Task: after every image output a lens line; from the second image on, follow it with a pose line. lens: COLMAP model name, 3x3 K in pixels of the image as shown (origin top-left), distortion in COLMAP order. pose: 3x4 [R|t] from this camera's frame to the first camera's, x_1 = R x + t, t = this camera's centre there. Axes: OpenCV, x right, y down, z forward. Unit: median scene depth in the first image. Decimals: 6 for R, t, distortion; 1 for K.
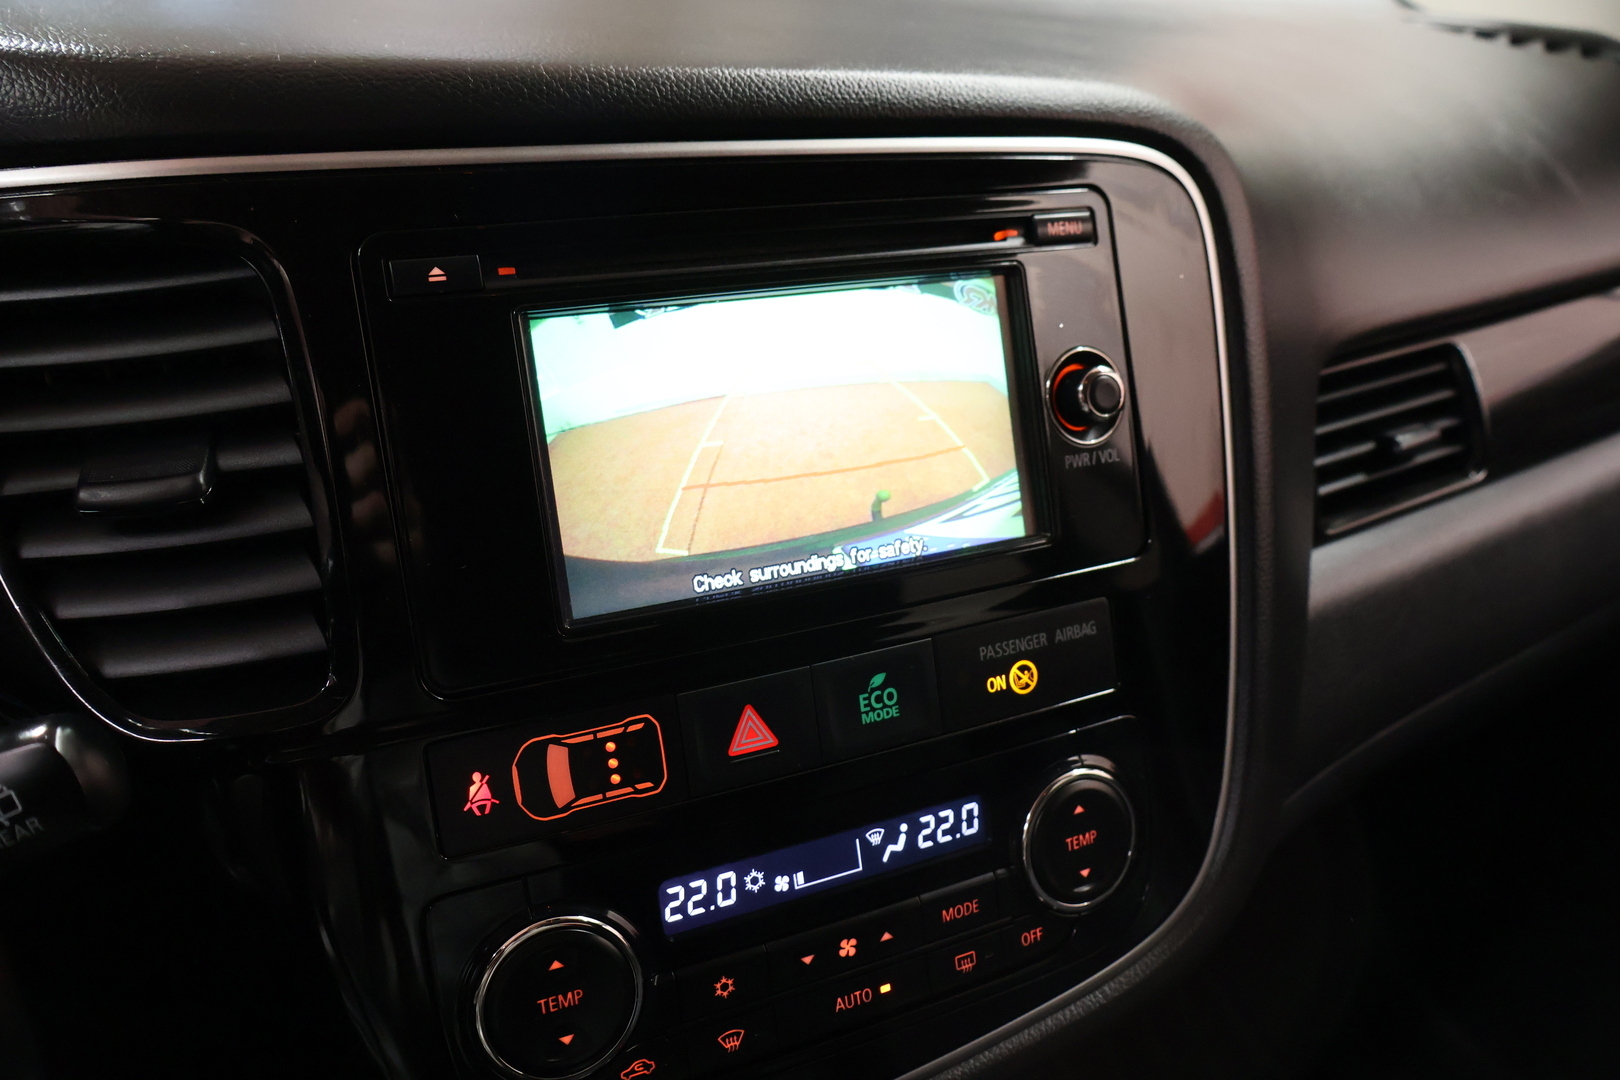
lens RADIAL K [[1341.6, 0, 811.3], [0, 1341.6, 521.5], [0, 0, 1]] dist [-0.000253, 0.005056]
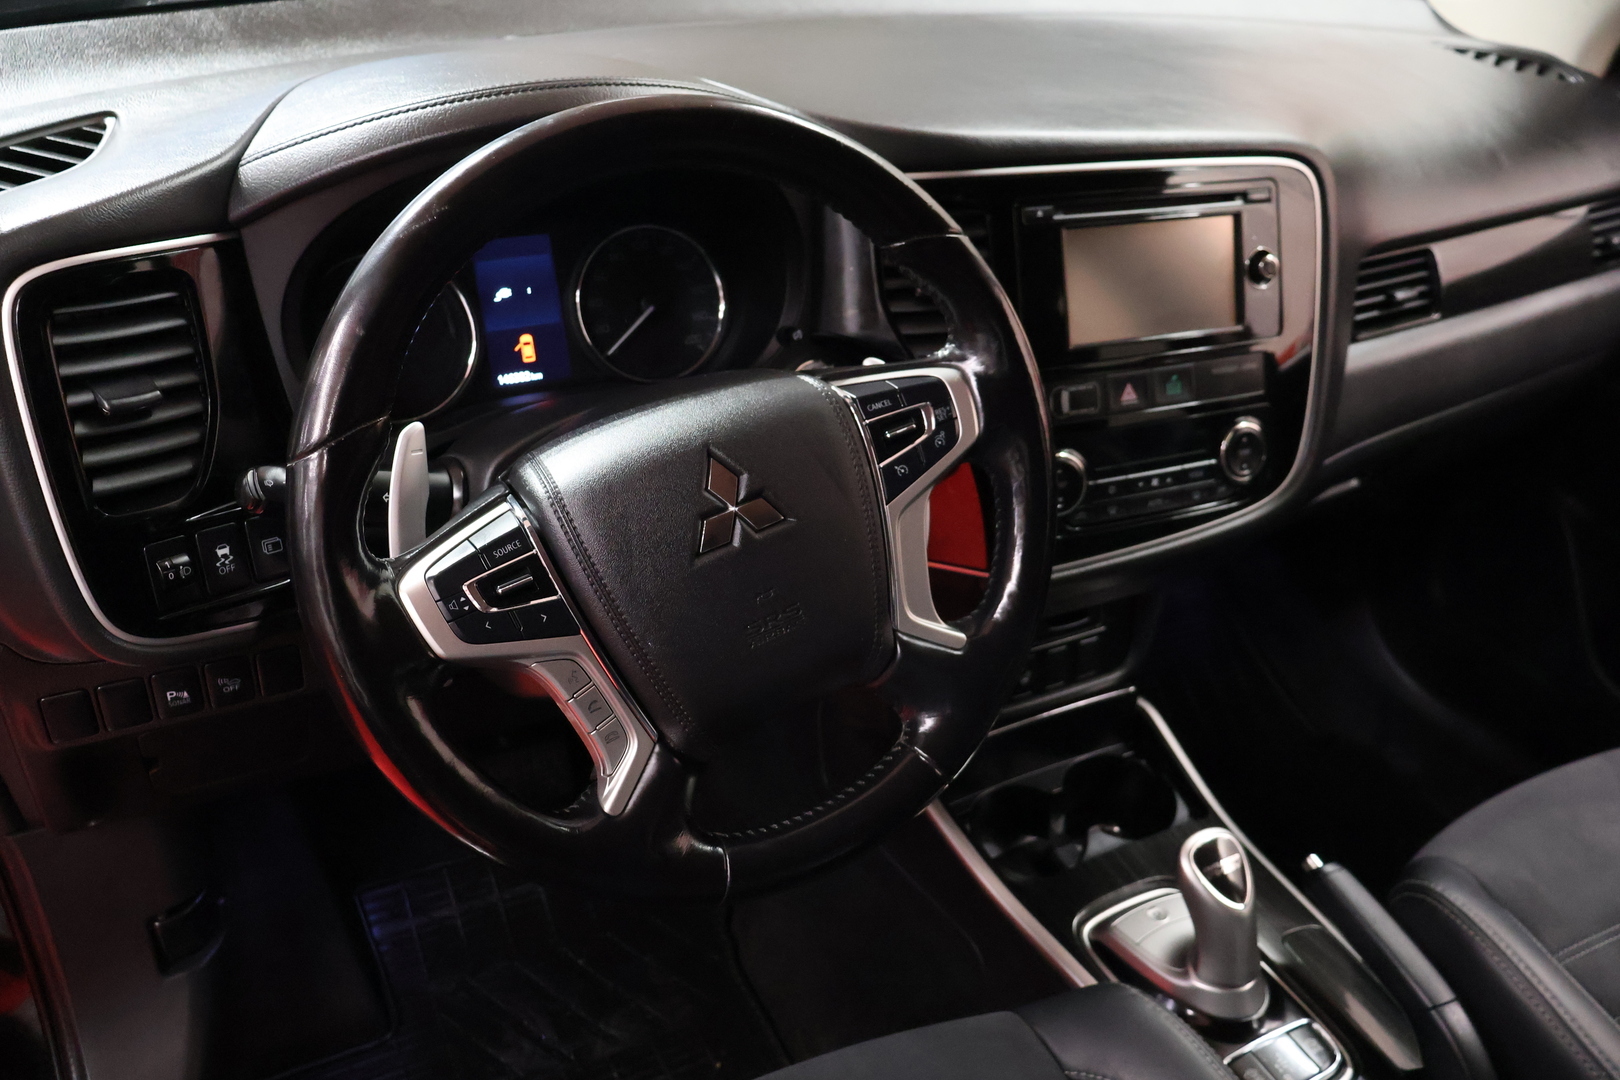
lens RADIAL K [[1341.6, 0, 811.3], [0, 1341.6, 521.5], [0, 0, 1]] dist [-0.000253, 0.005056]
pose [[0.998774, 0.047536, -0.013835, -0.413998], [-0.045764, 0.993061, 0.108329, 0.102003], [0.018888, -0.107563, 0.994019, -1.100197]]
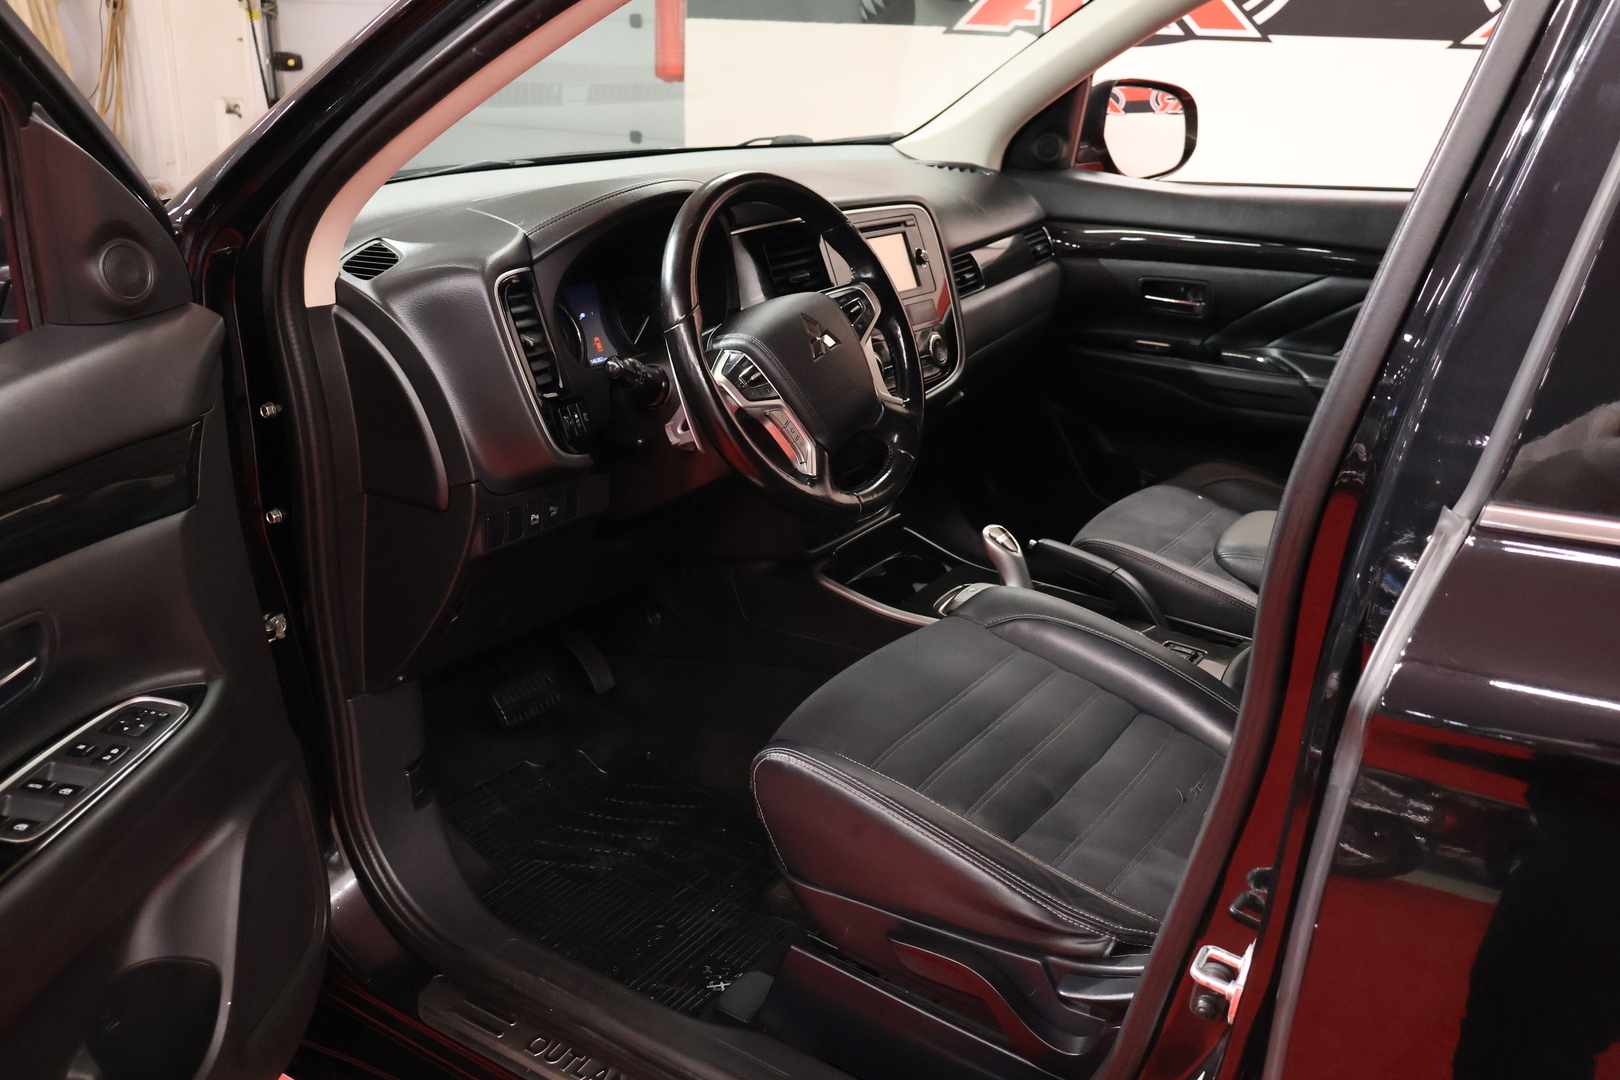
lens RADIAL K [[1437.5, 0, 810.0], [0, 1437.5, 540.0], [0, 0, 1]] dist [0.003758, 0.001084]
pose [[0.893858, -0.169655, 0.415011, -1.813067], [0.198902, 0.979621, -0.027934, 0.709372], [-0.401815, 0.107516, 0.909387, -2.509613]]
